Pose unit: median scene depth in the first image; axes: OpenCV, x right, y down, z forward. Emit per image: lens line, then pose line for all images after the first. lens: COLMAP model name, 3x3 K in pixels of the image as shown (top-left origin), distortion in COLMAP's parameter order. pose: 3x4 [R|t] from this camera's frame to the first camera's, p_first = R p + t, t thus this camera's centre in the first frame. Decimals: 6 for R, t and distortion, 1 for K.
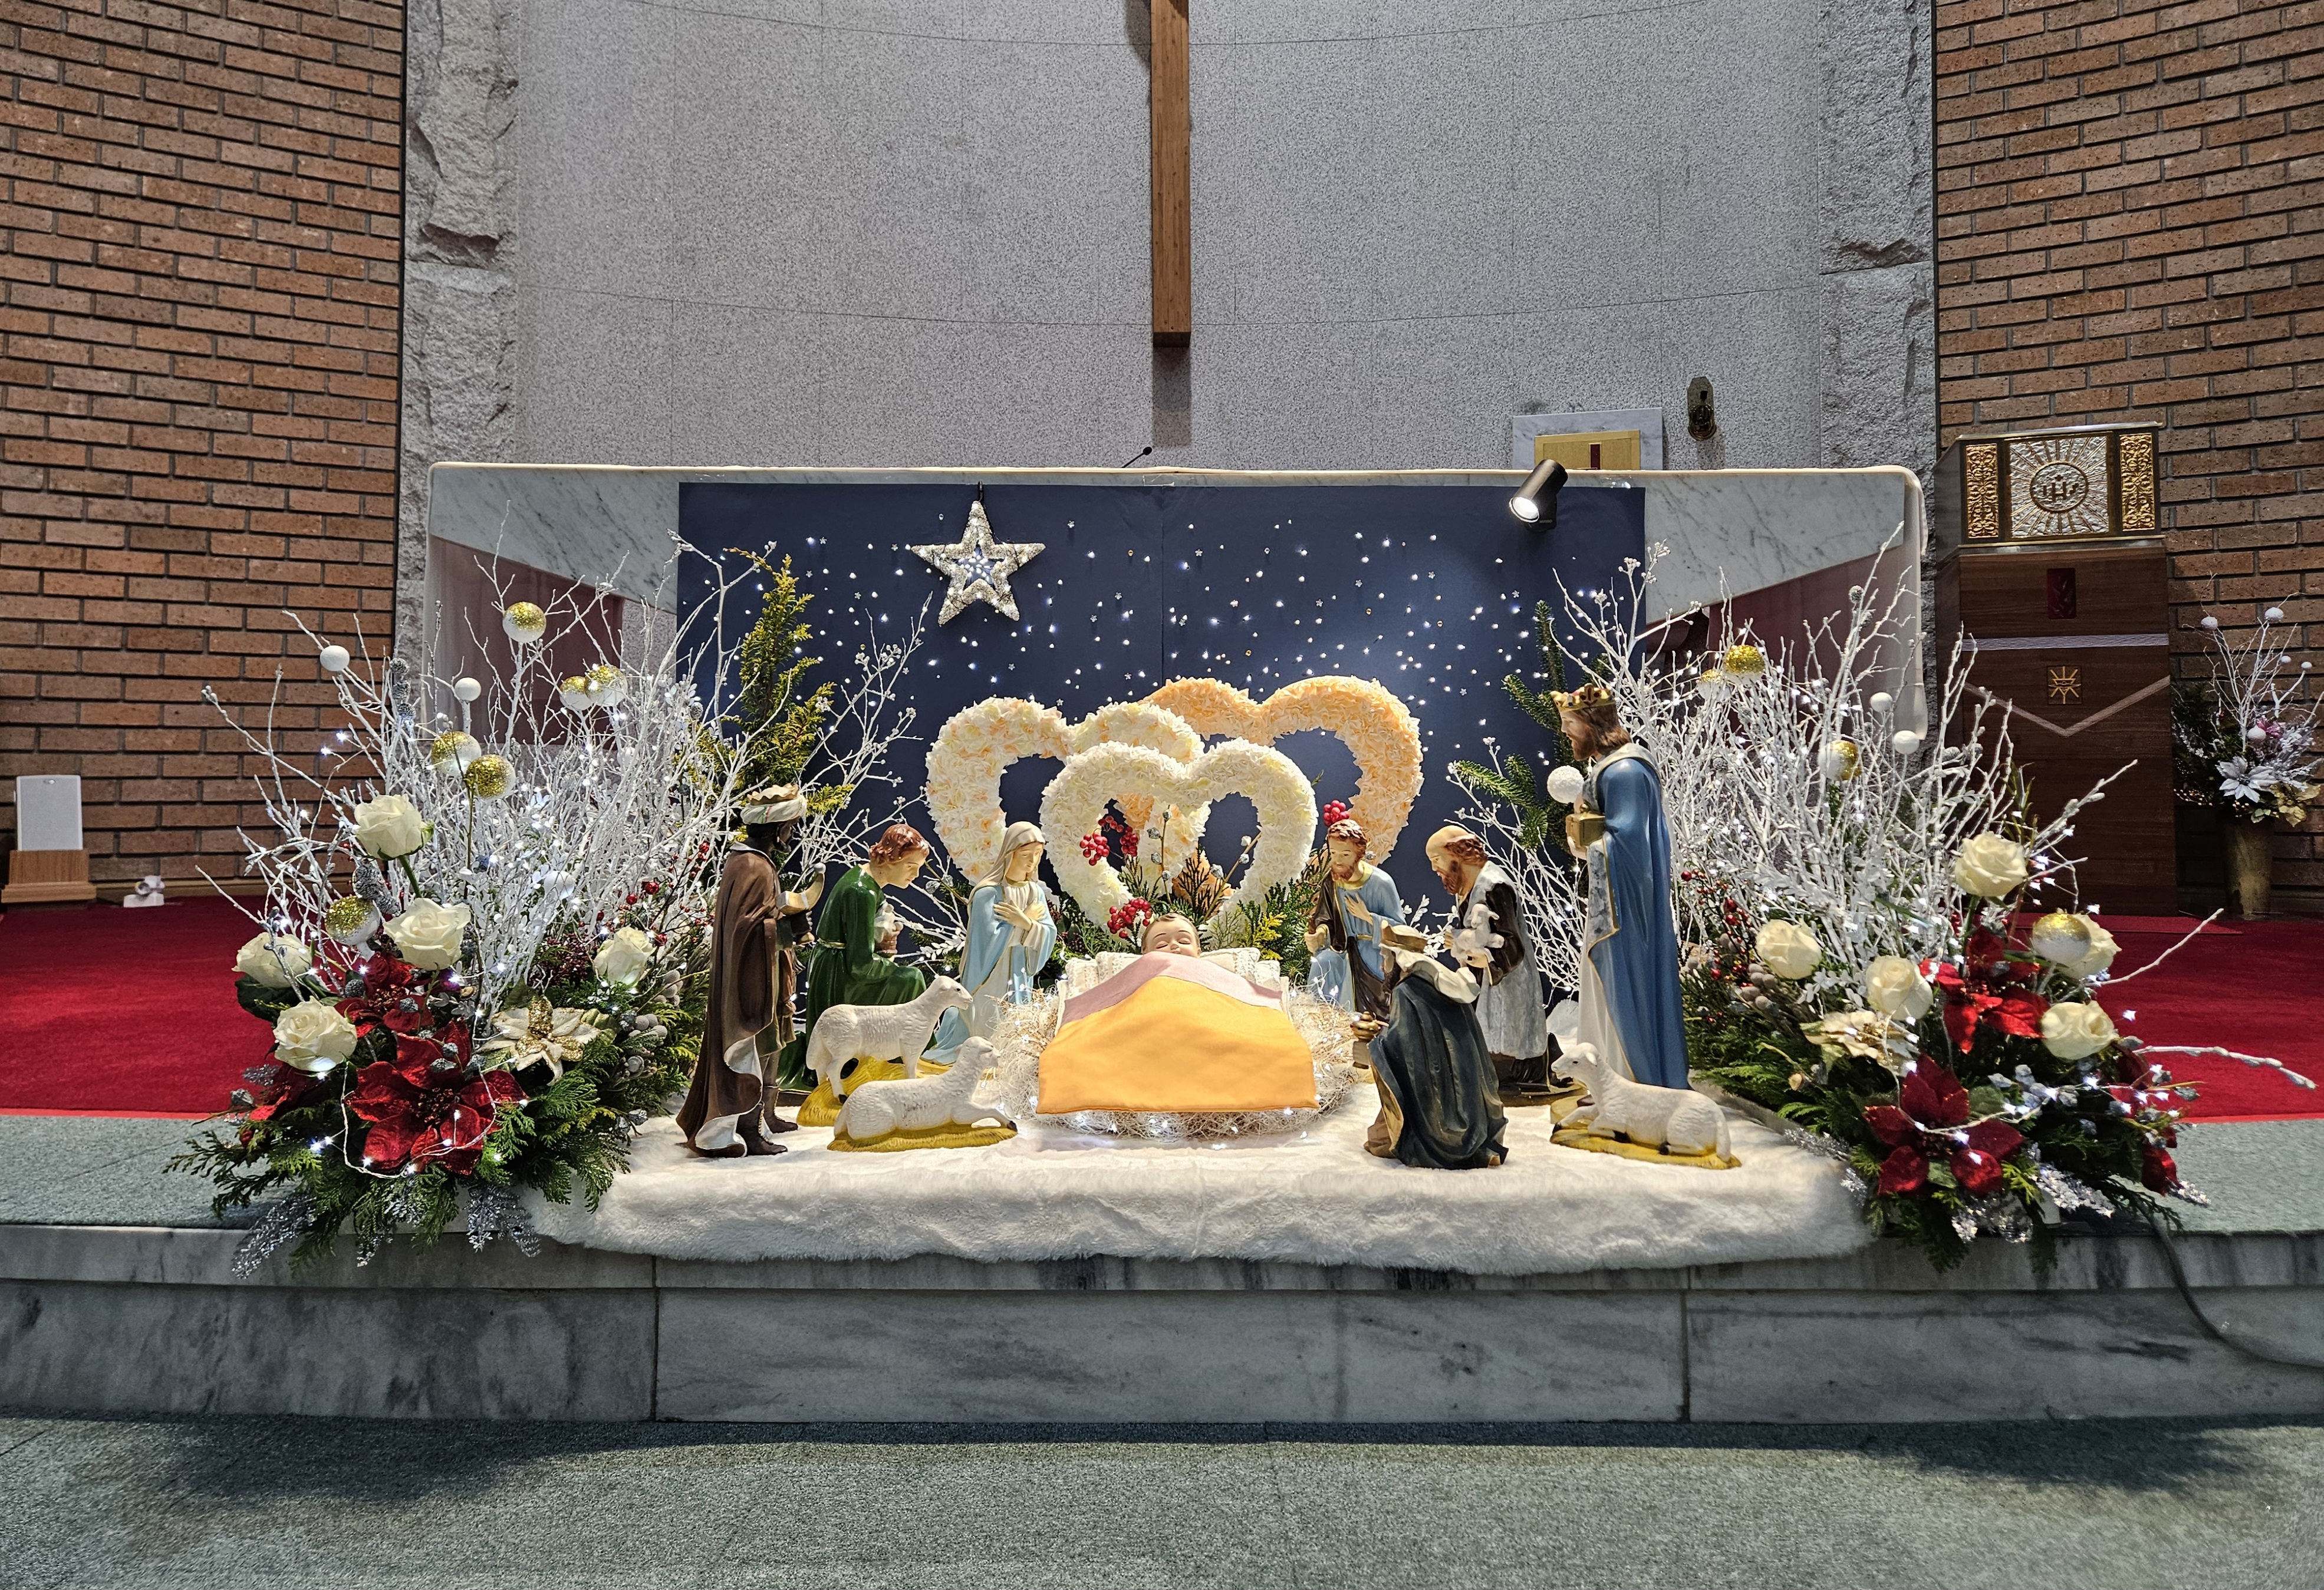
lens RADIAL K [[1549.7, 0, 1157.8], [0, 1549.7, 706.2], [0, 0, 1]] dist [0.087607, -0.069739]
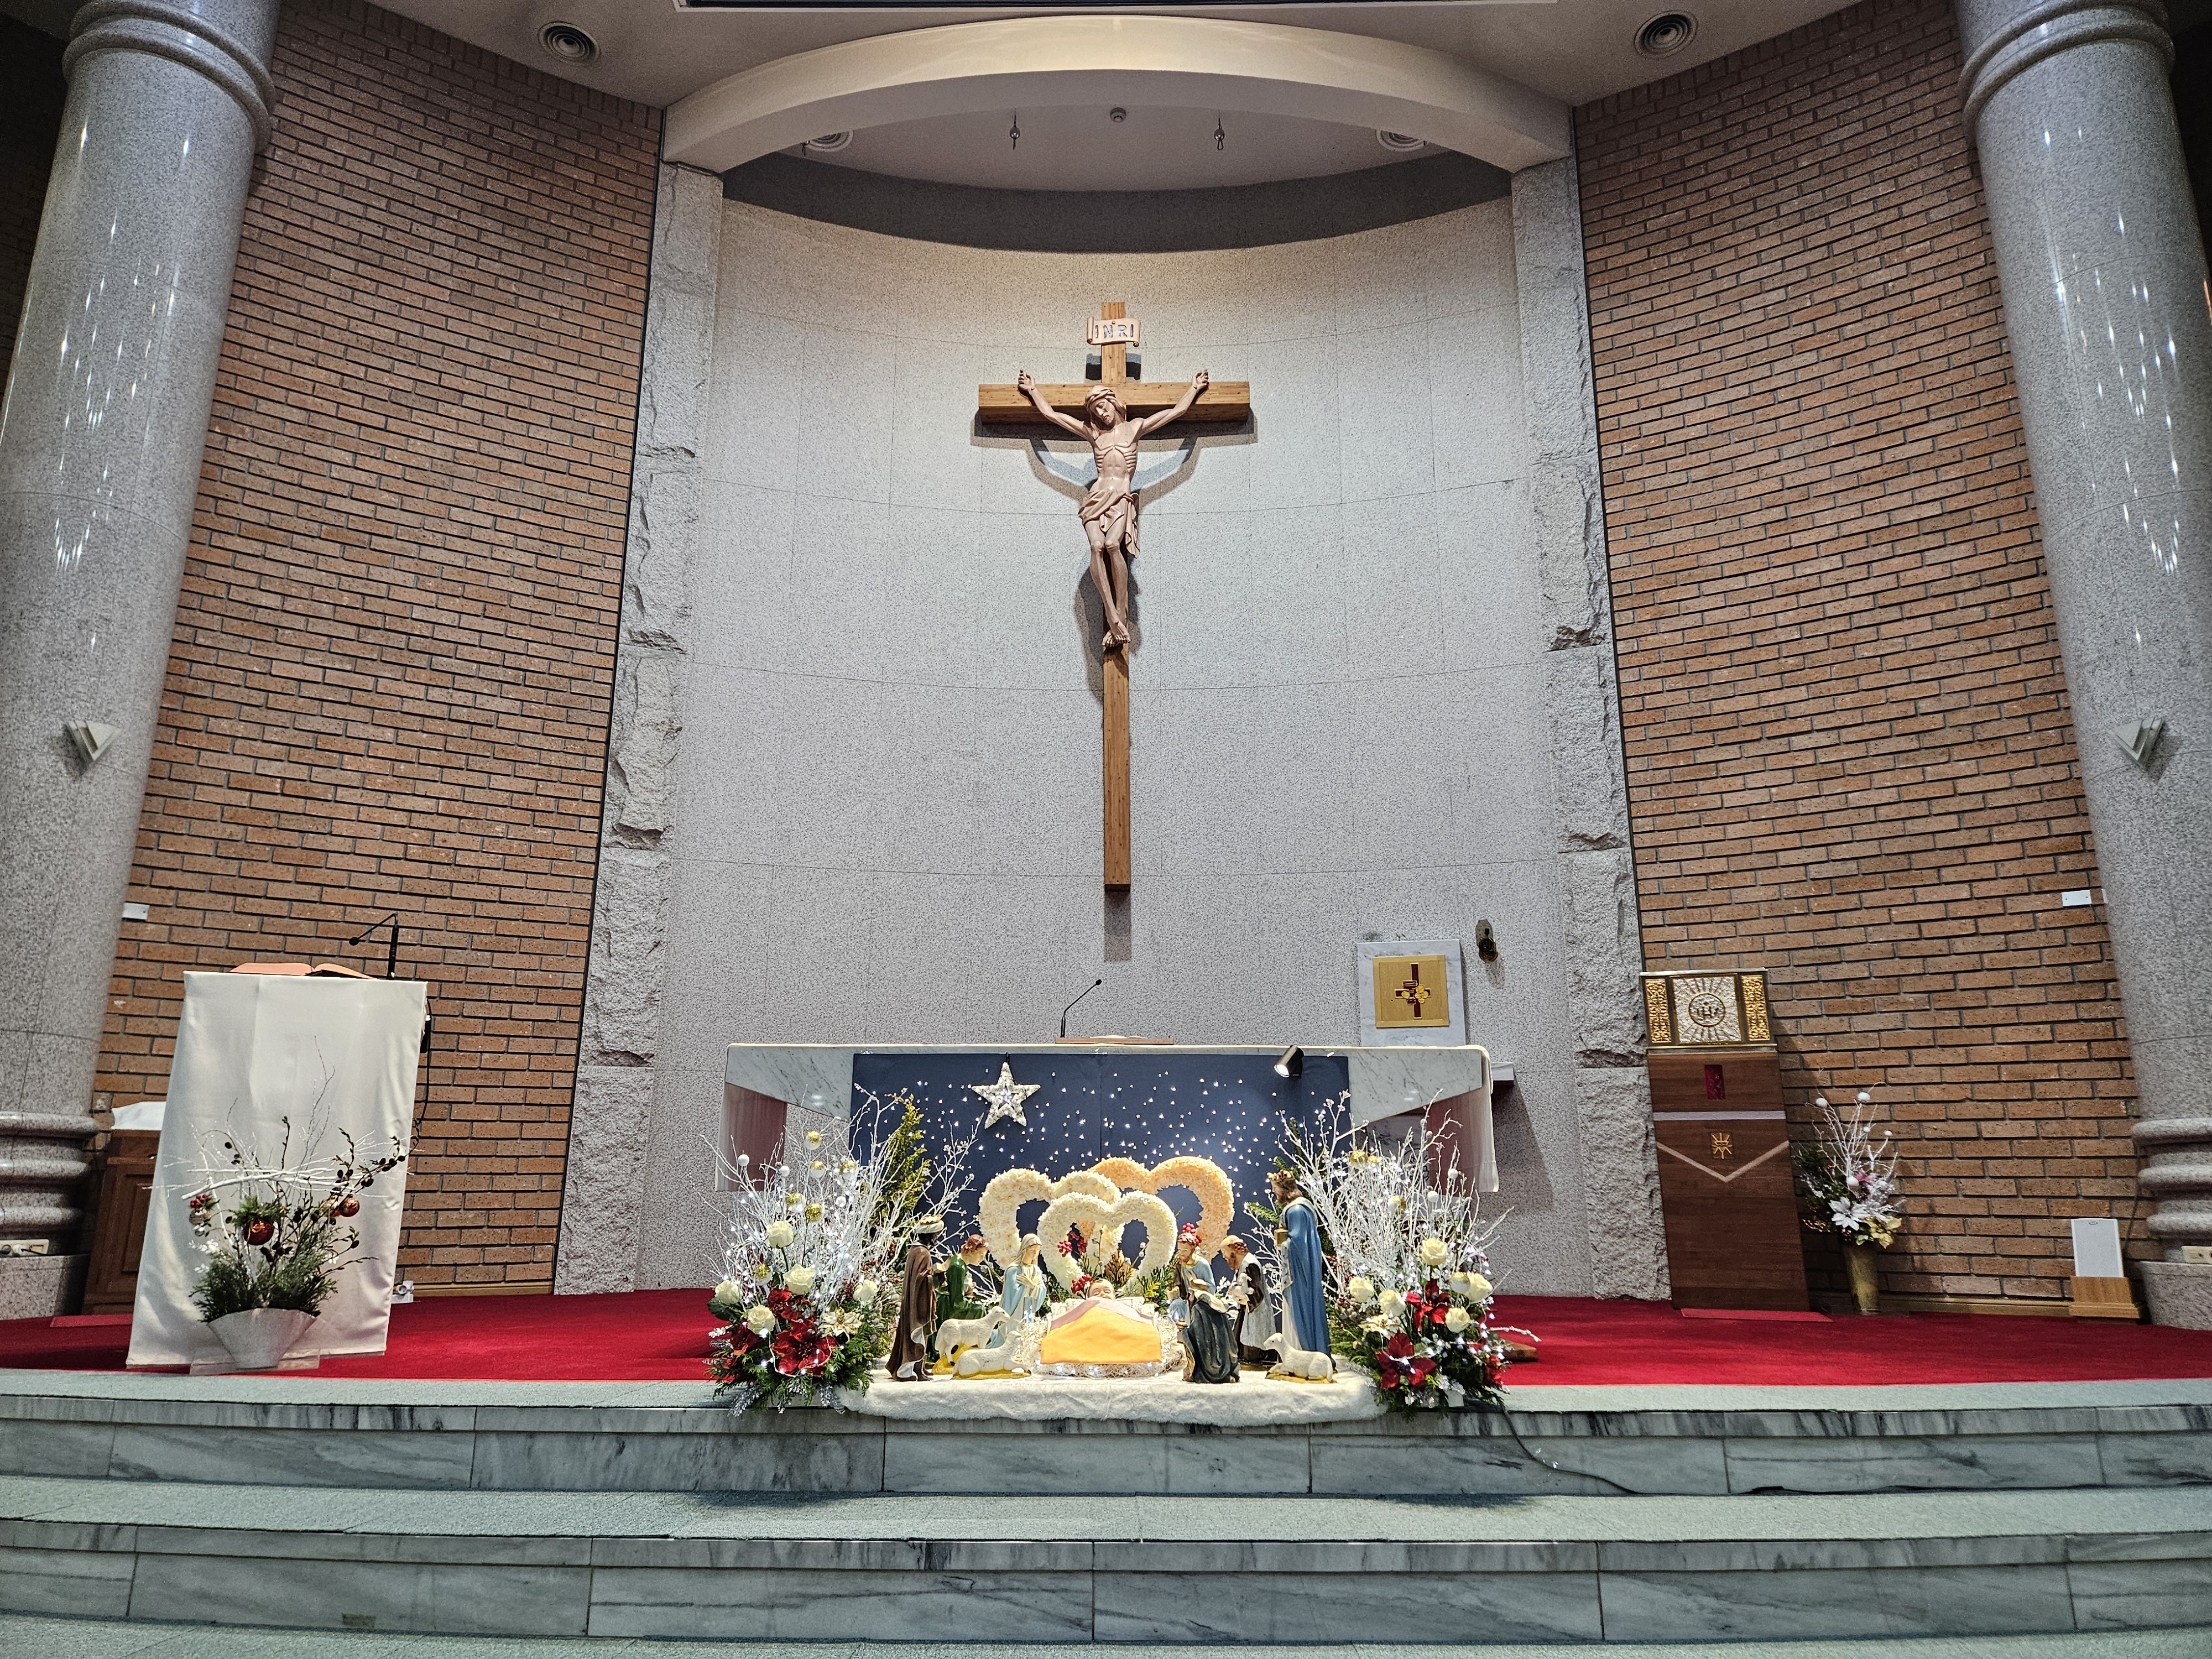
lens RADIAL K [[1470.5, 0, 1110.9], [0, 1470.5, 819.0], [0, 0, 1]] dist [0.087323, -0.068851]
pose [[0.999986, -0.000142, -0.005246, 0.011127], [-0.000937, 0.978753, -0.205042, -0.022713], [0.005164, 0.205044, 0.978739, -0.381128]]
